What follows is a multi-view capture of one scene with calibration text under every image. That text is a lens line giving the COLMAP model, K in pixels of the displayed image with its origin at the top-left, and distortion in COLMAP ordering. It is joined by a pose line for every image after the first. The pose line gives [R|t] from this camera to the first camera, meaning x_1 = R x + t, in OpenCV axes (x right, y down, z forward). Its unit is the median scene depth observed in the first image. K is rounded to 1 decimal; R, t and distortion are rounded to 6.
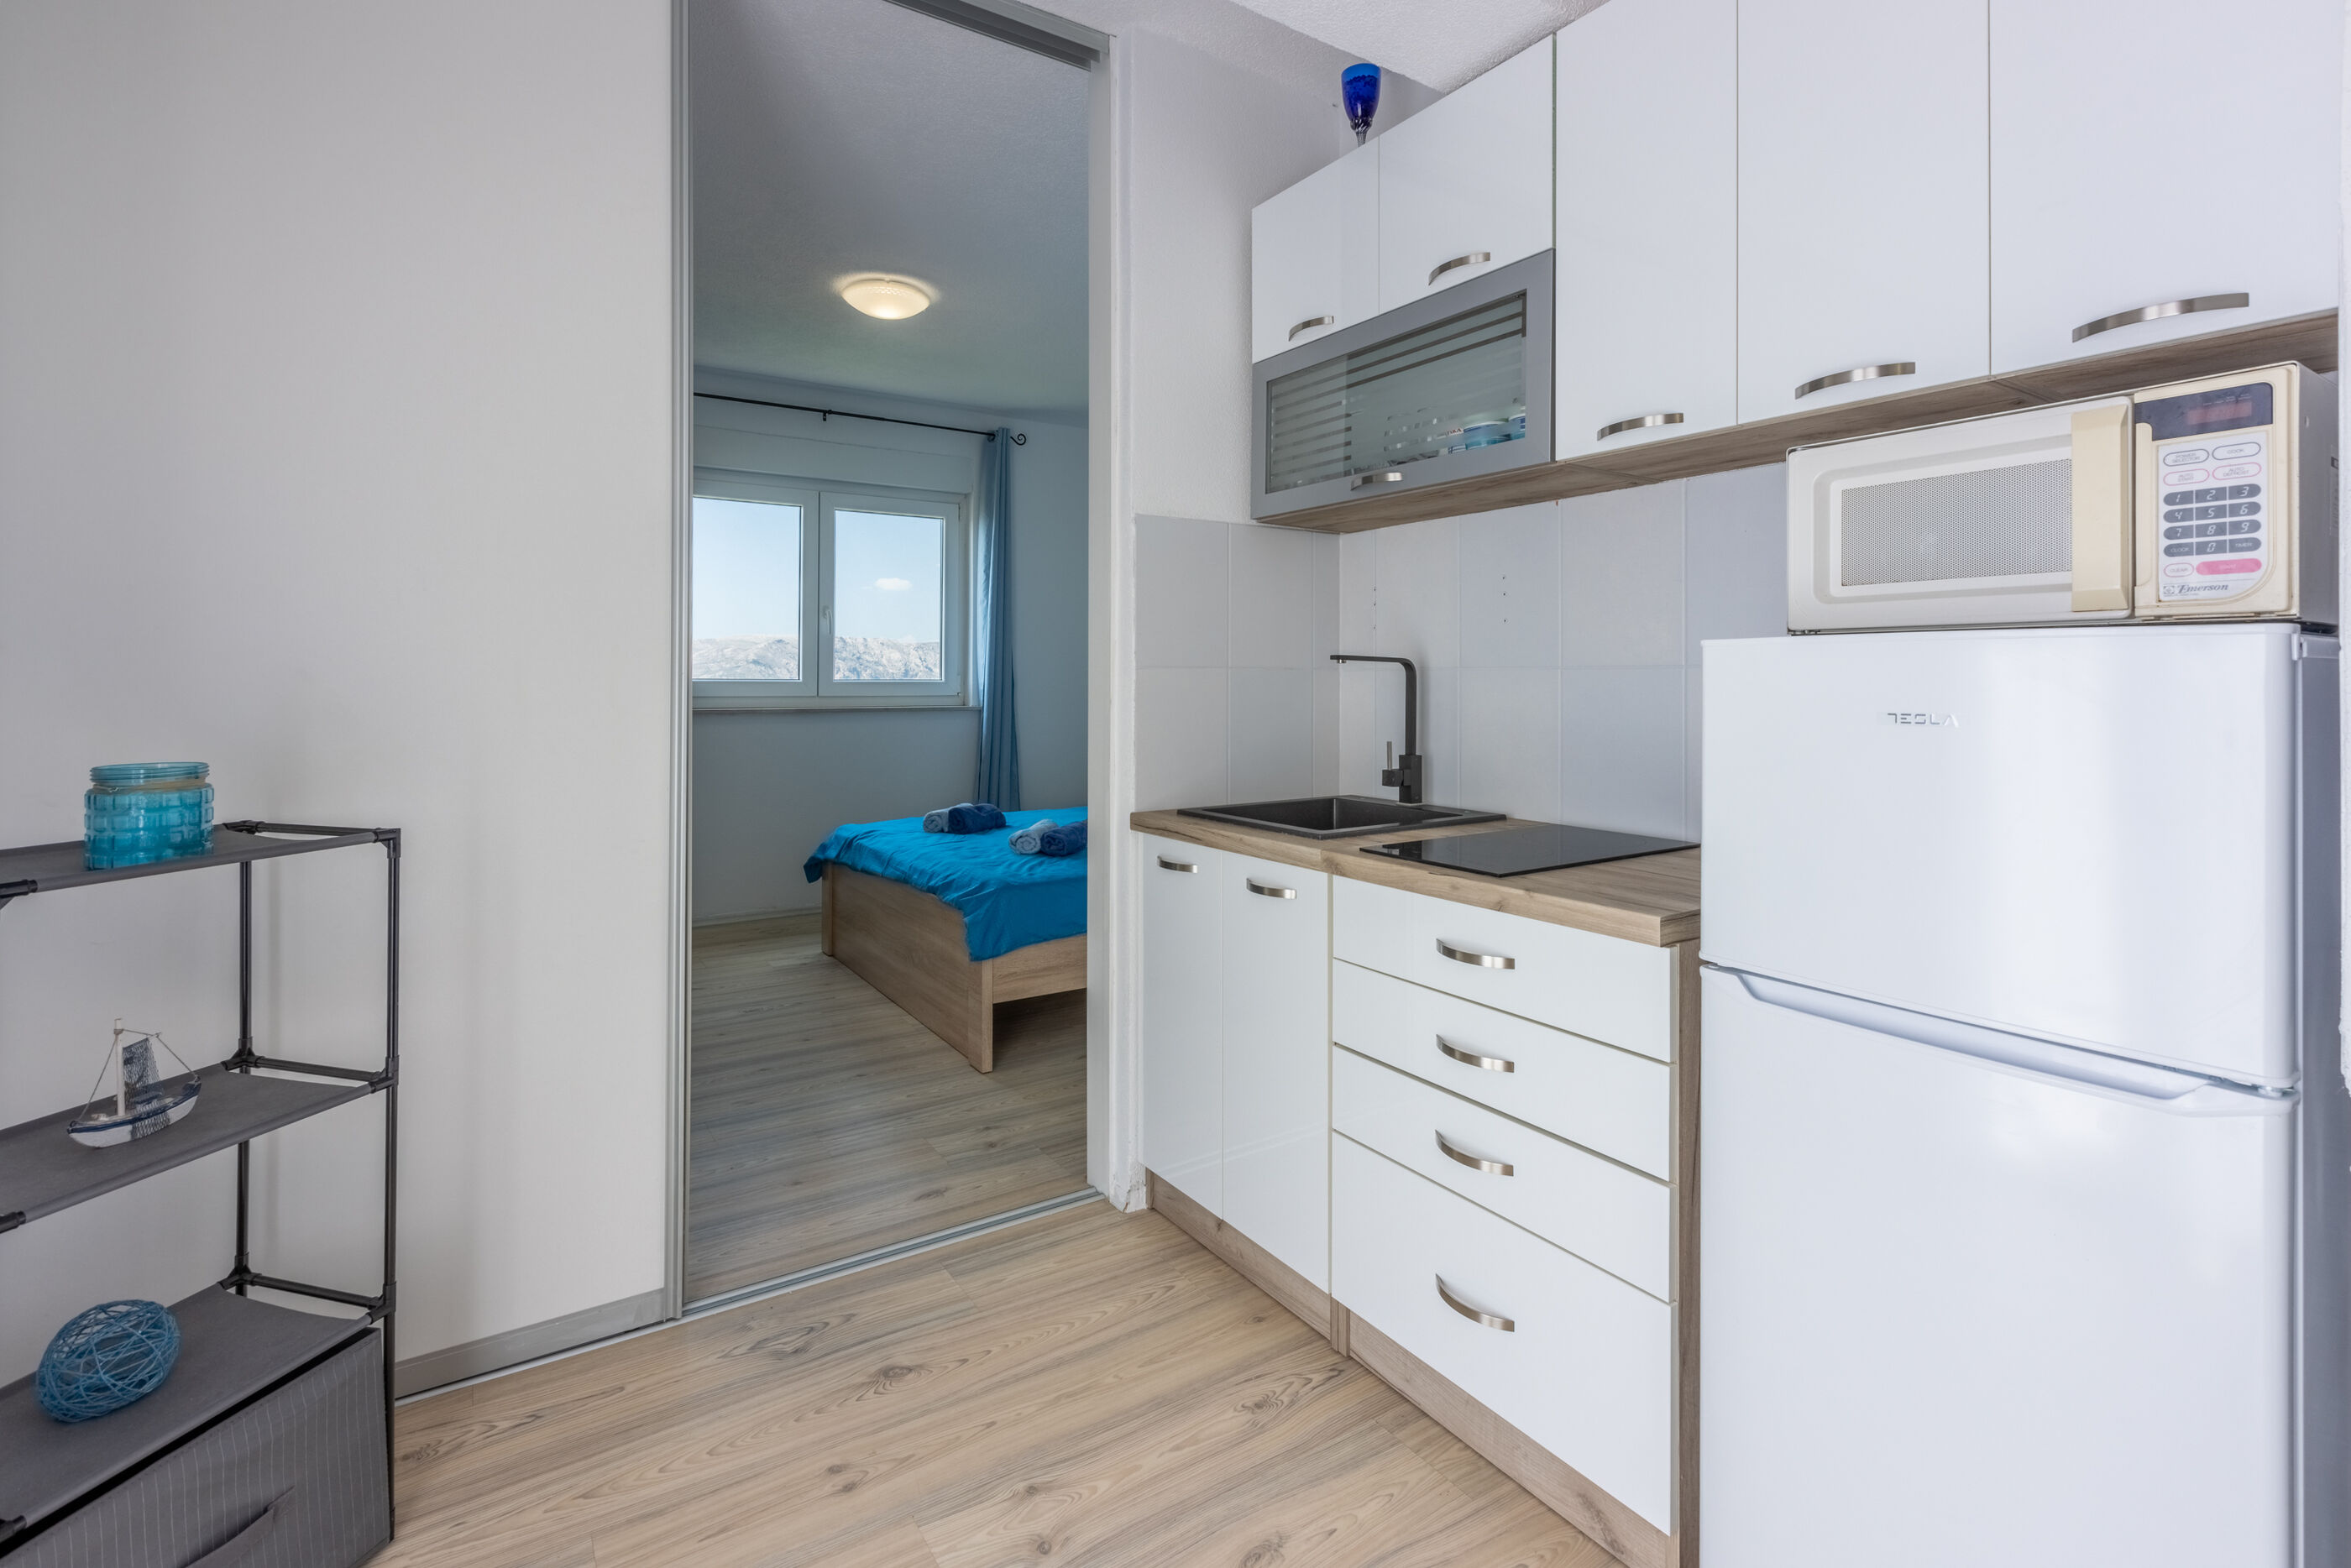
lens RADIAL K [[1067.6, 0, 1150.4], [0, 1067.6, 672.2], [0, 0, 1]] dist [-0.002232, 0.000520]
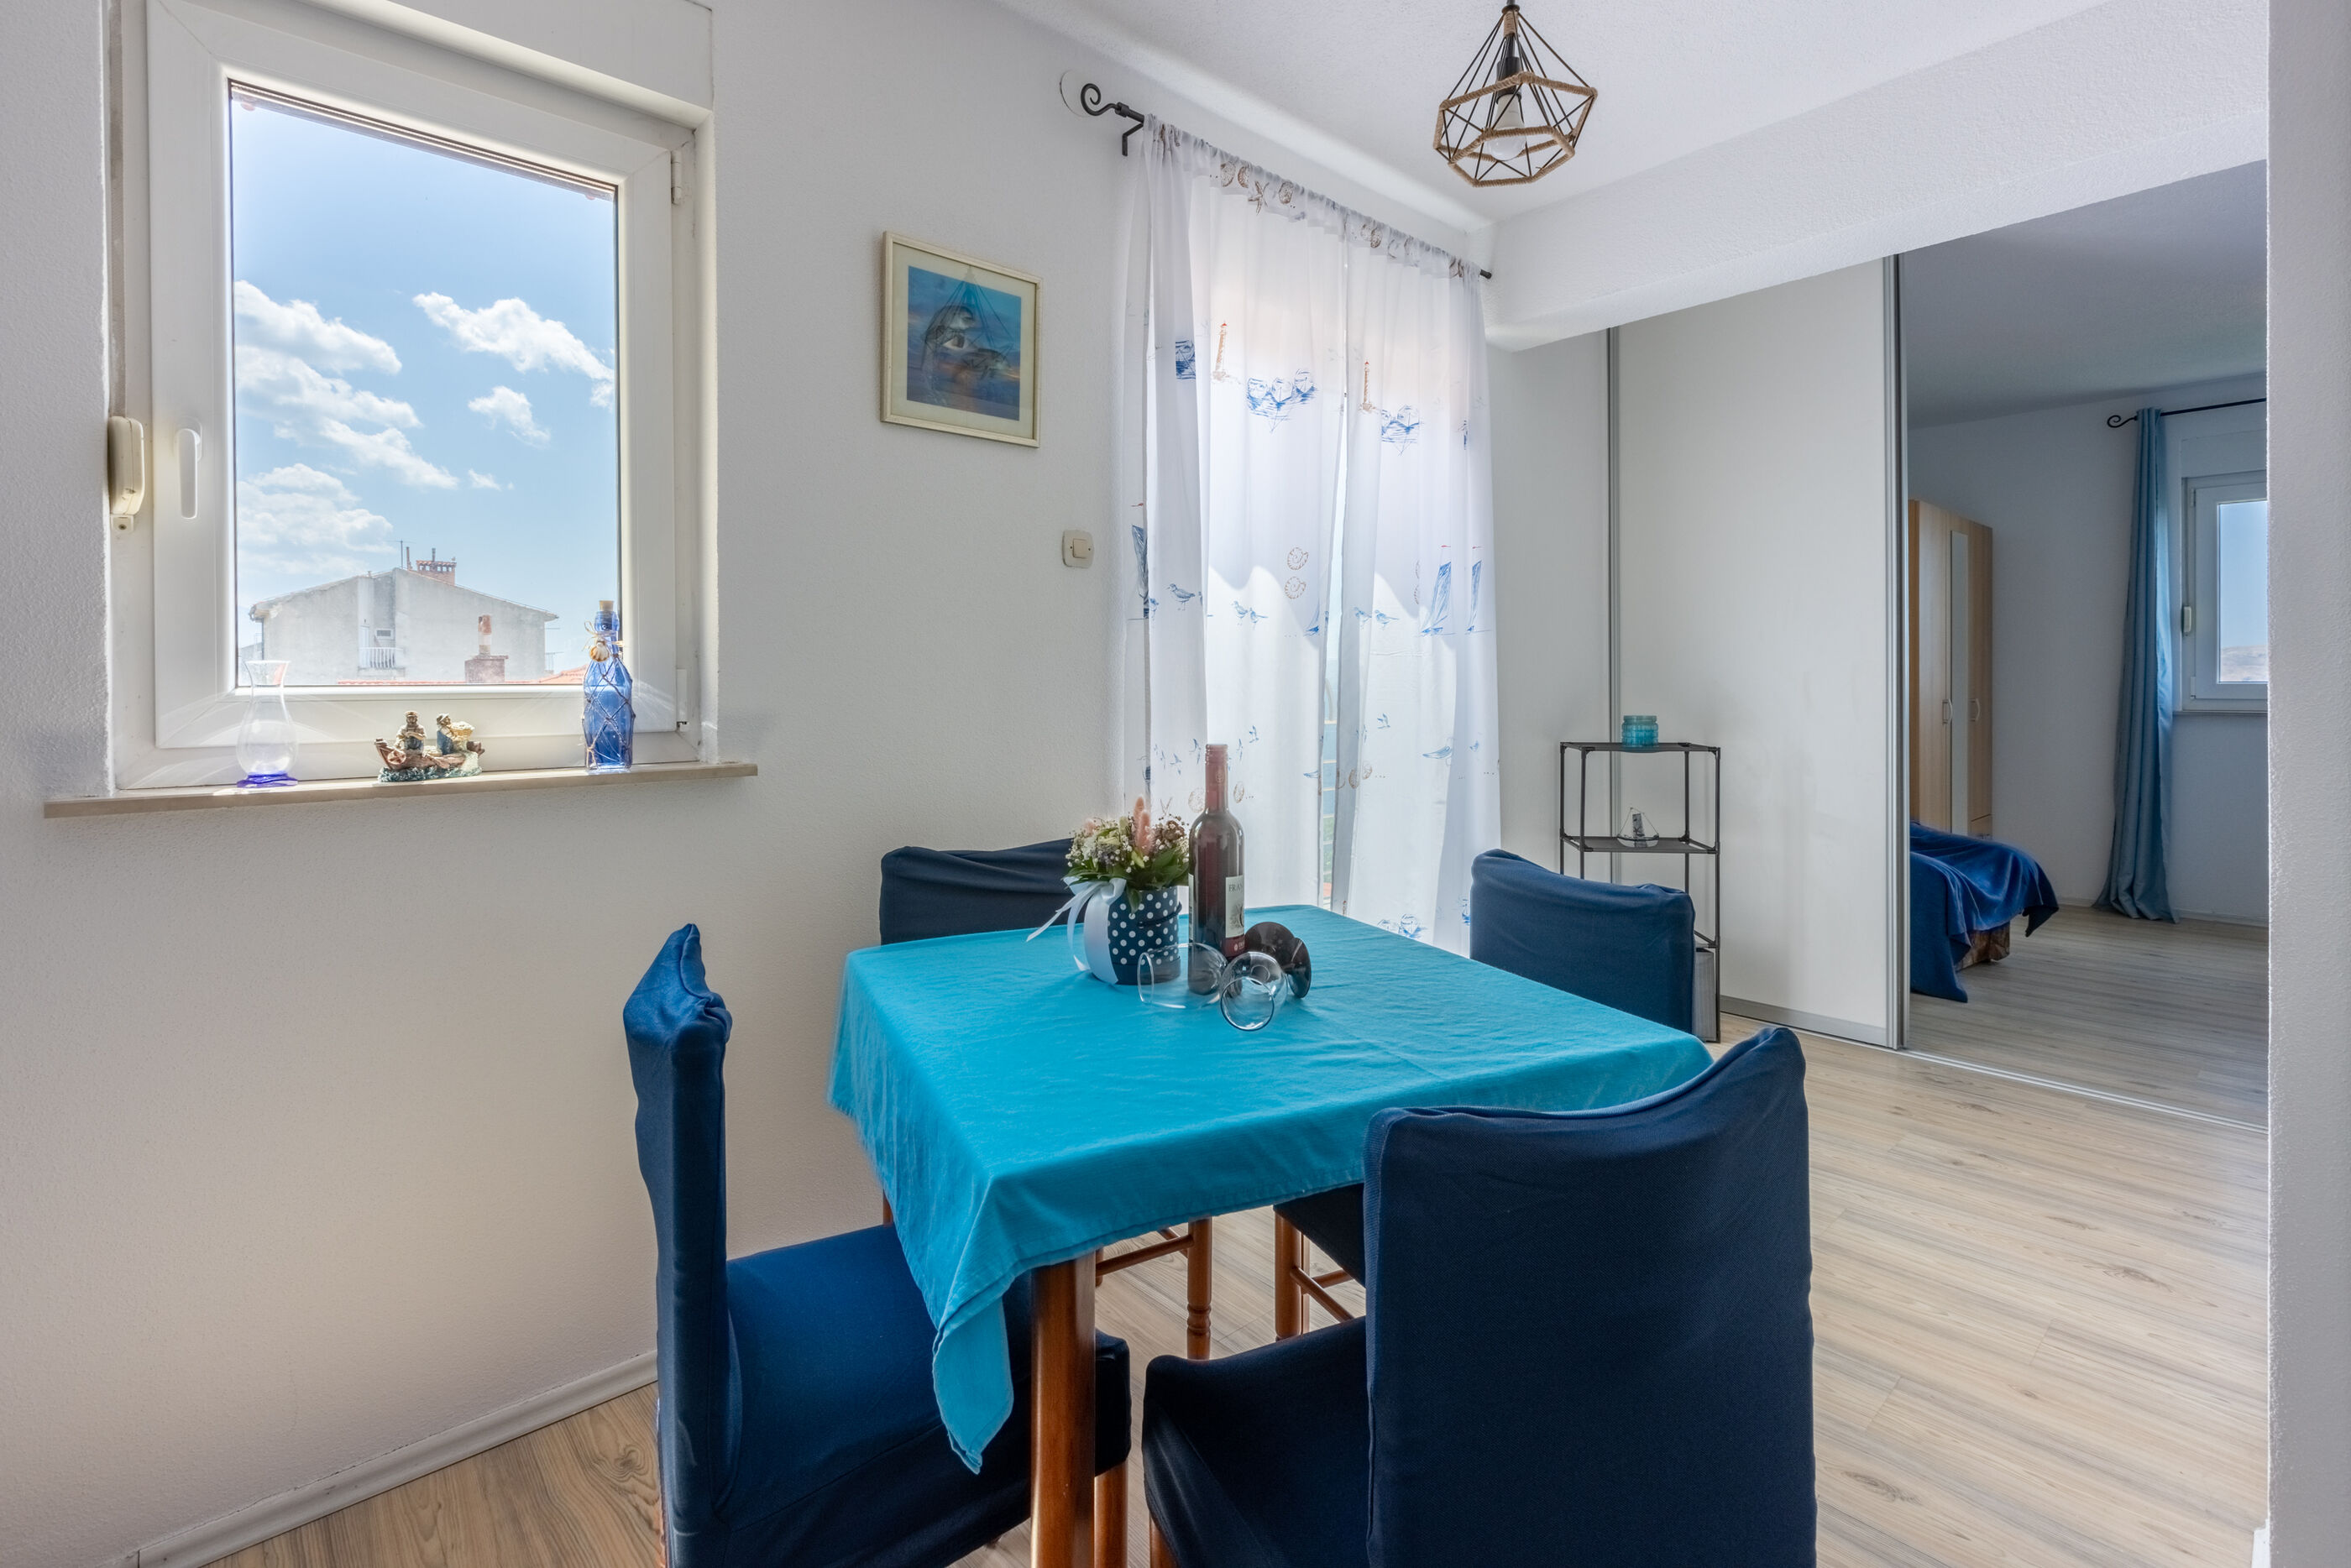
lens RADIAL K [[1067.6, 0, 1160.9], [0, 1067.6, 681.7], [0, 0, 1]] dist [-0.002232, 0.000520]
pose [[0.148252, -0.005421, -0.988935, 0.808814], [0.011657, 0.999925, -0.003734, -0.003343], [0.988881, -0.010974, 0.148304, -0.322760]]
